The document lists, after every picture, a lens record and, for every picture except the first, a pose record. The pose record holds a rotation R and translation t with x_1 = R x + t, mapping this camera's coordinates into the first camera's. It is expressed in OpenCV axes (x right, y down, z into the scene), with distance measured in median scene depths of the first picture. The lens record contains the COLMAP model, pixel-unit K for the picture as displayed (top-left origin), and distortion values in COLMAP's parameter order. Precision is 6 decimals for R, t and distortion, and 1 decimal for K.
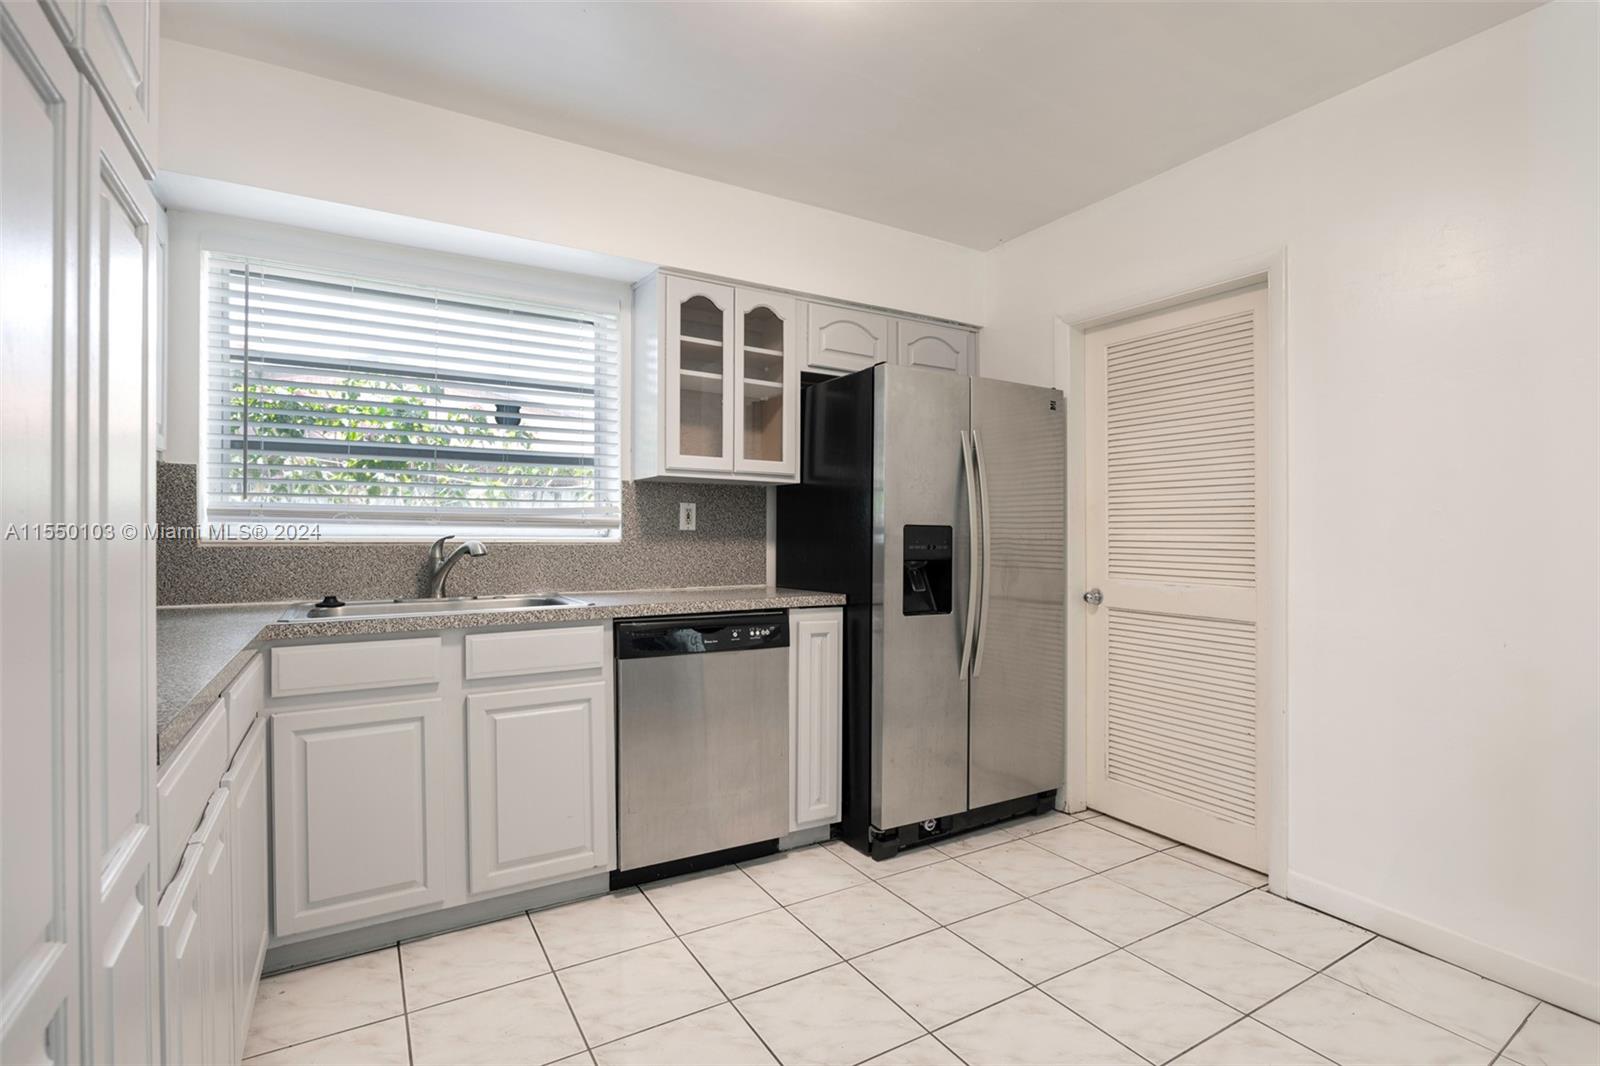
lens RADIAL K [[764.5, 0, 793.3], [0, 764.5, 517.6], [0, 0, 1]] dist [-0.000375, -0.000036]
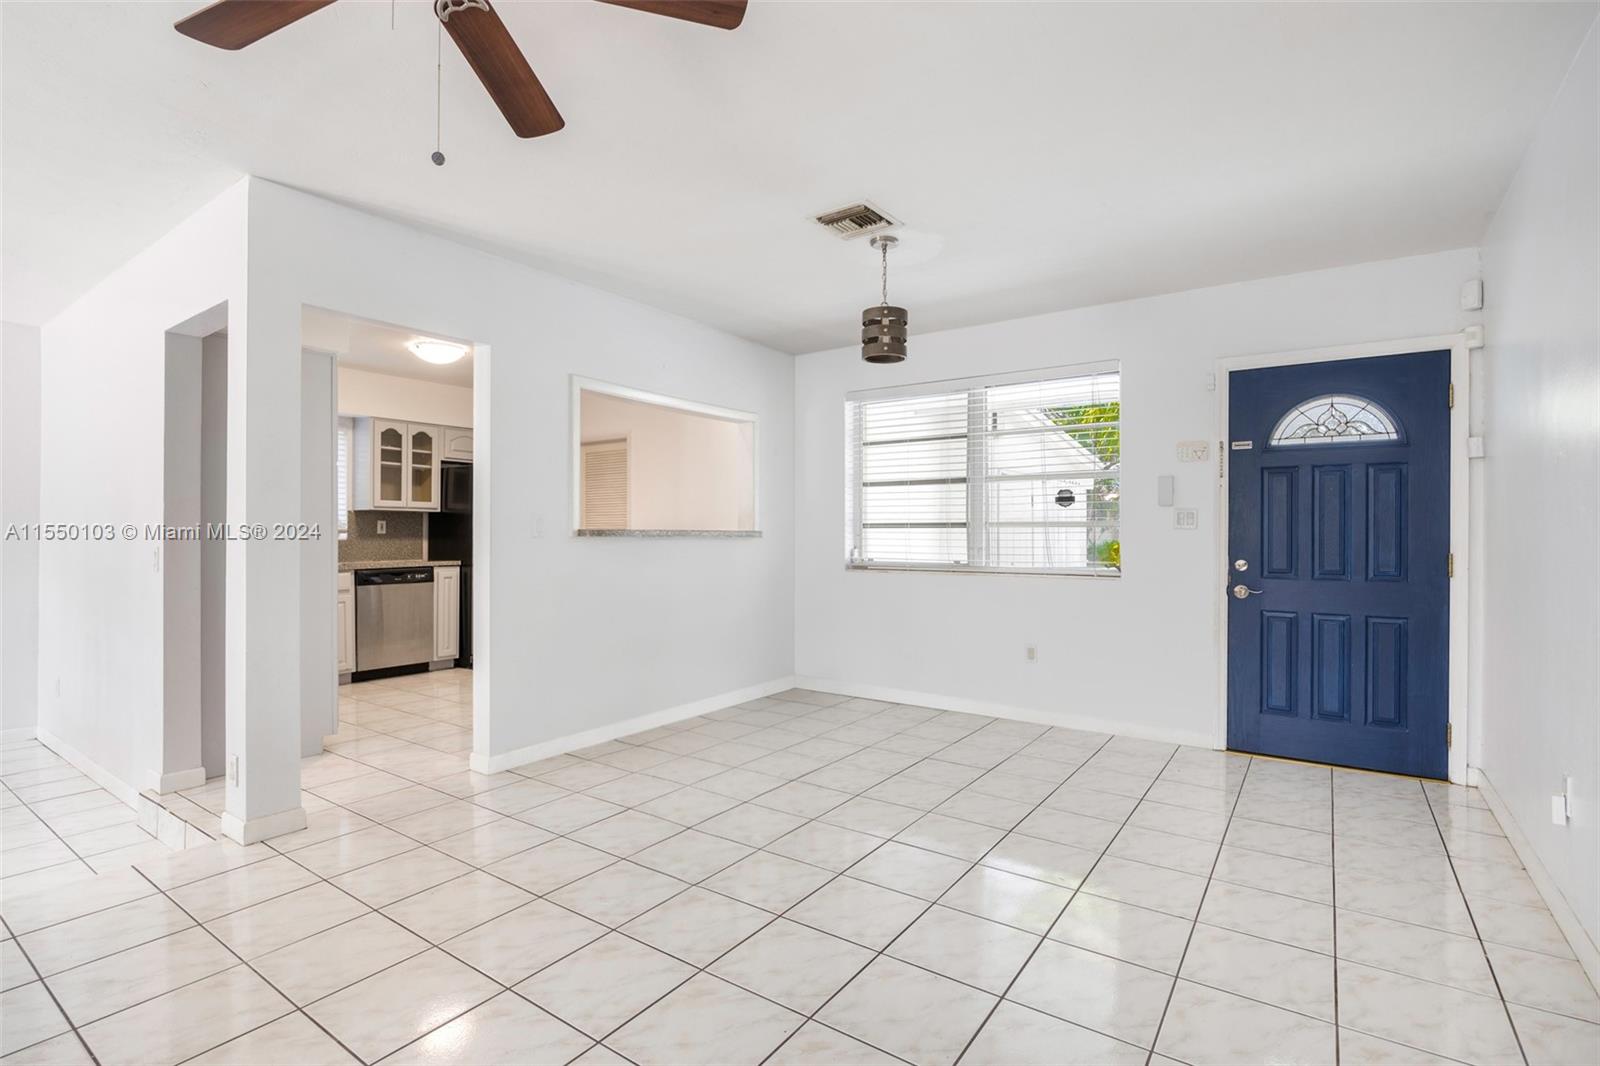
lens RADIAL K [[764.5, 0, 793.3], [0, 764.5, 517.6], [0, 0, 1]] dist [-0.000375, -0.000036]
pose [[0.911916, 0.002639, 0.410369, 0.033604], [-0.001455, 0.999994, -0.003197, -0.024117], [-0.410375, 0.002319, 0.911914, -1.462922]]
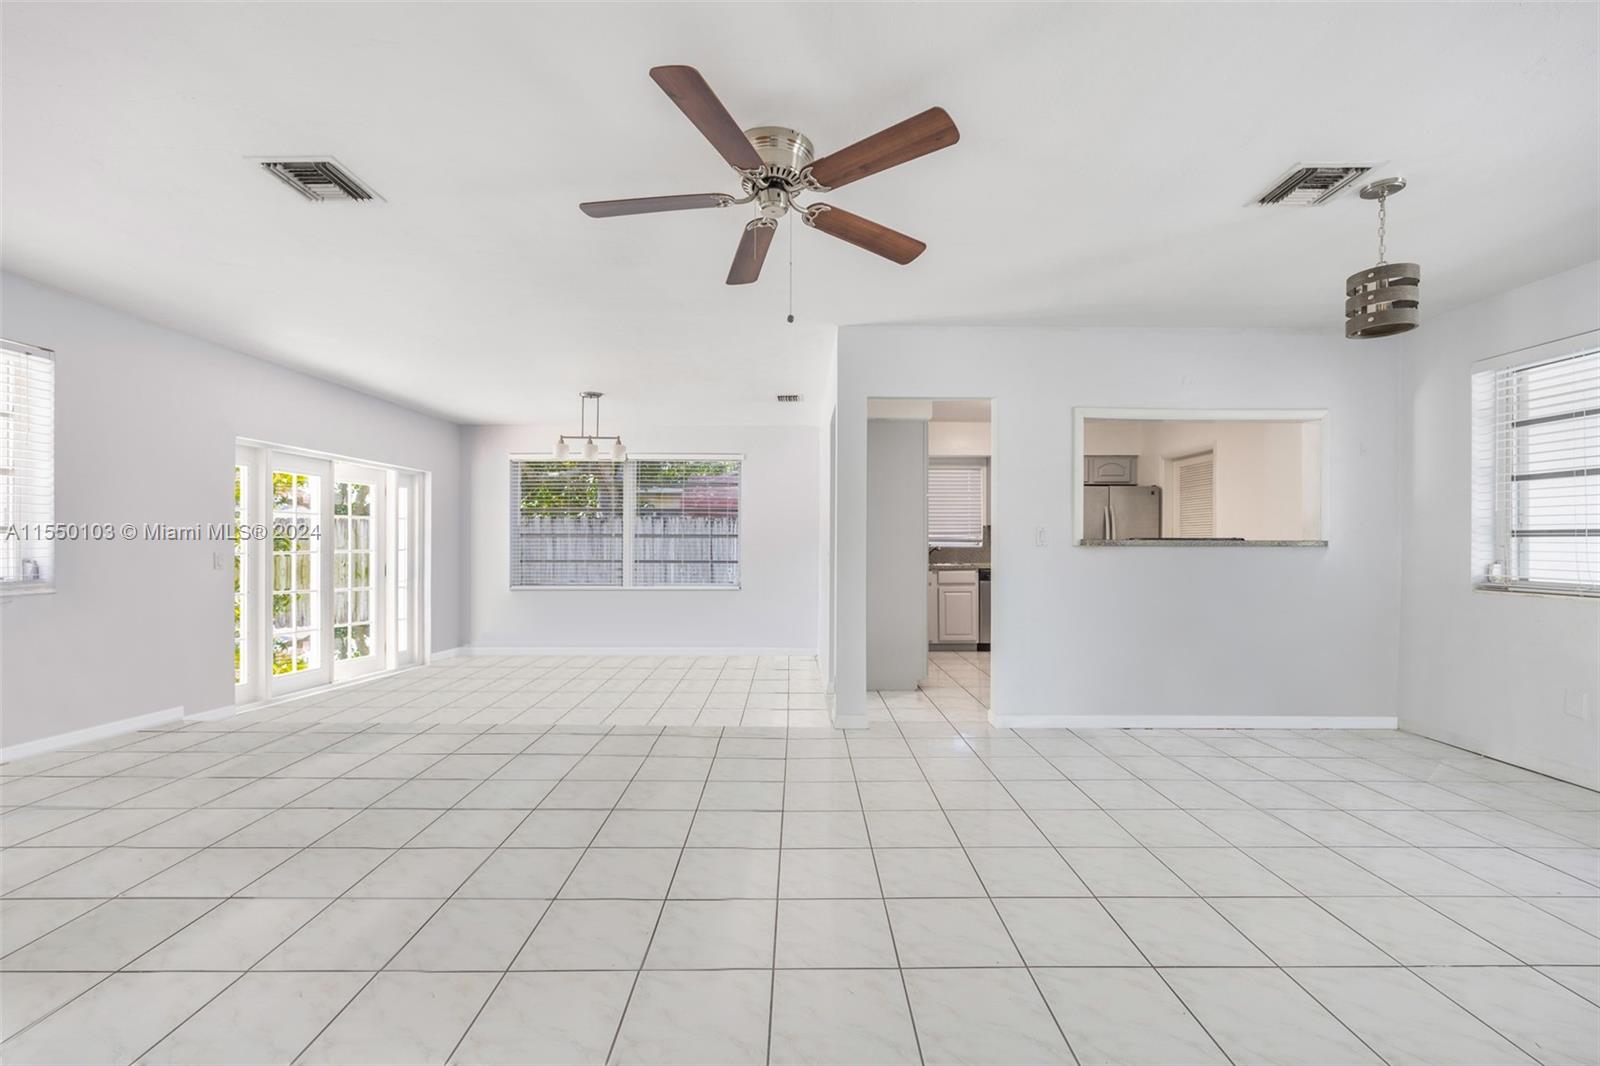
lens RADIAL K [[654.2, 0, 800.0], [0, 654.2, 533.0], [0, 0, 1]] dist [0.000933, 0.000439]
pose [[0.859628, -0.012006, -0.510779, 0.460830], [0.012840, 0.999916, -0.001893, -0.025901], [0.510758, -0.004931, 0.859710, -1.536054]]
